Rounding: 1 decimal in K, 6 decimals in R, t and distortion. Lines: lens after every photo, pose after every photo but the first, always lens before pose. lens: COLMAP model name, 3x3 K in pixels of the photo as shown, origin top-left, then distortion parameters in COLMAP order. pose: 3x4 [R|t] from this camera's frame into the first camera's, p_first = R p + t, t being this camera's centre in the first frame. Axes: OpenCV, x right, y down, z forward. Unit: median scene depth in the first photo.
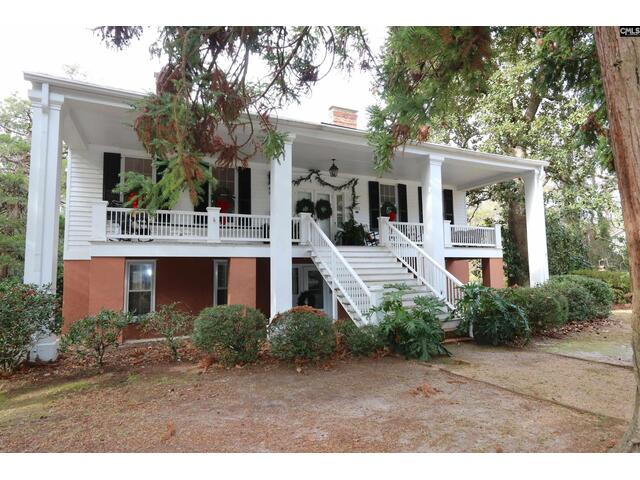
lens RADIAL K [[372.5, 0, 319.9], [0, 372.5, 238.0], [0, 0, 1]] dist [0.000828, -0.000279]
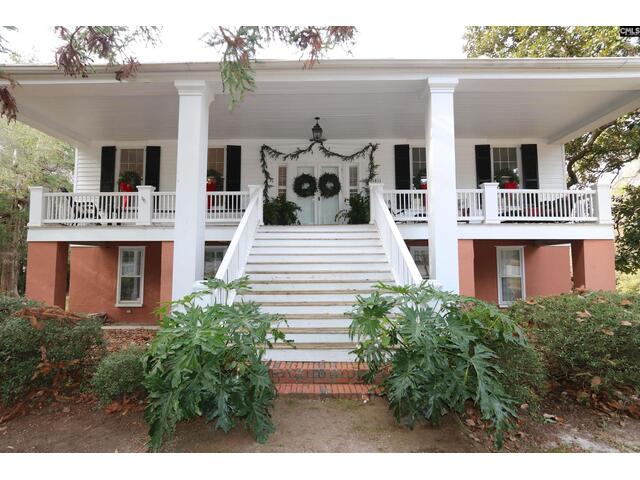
lens RADIAL K [[315.9, 0, 319.9], [0, 315.9, 243.3], [0, 0, 1]] dist [-0.002191, -0.000186]
pose [[0.898569, -0.013291, -0.438632, 0.301064], [0.029634, 0.999097, 0.030434, 0.031877], [0.437831, -0.040345, 0.898151, 0.349729]]
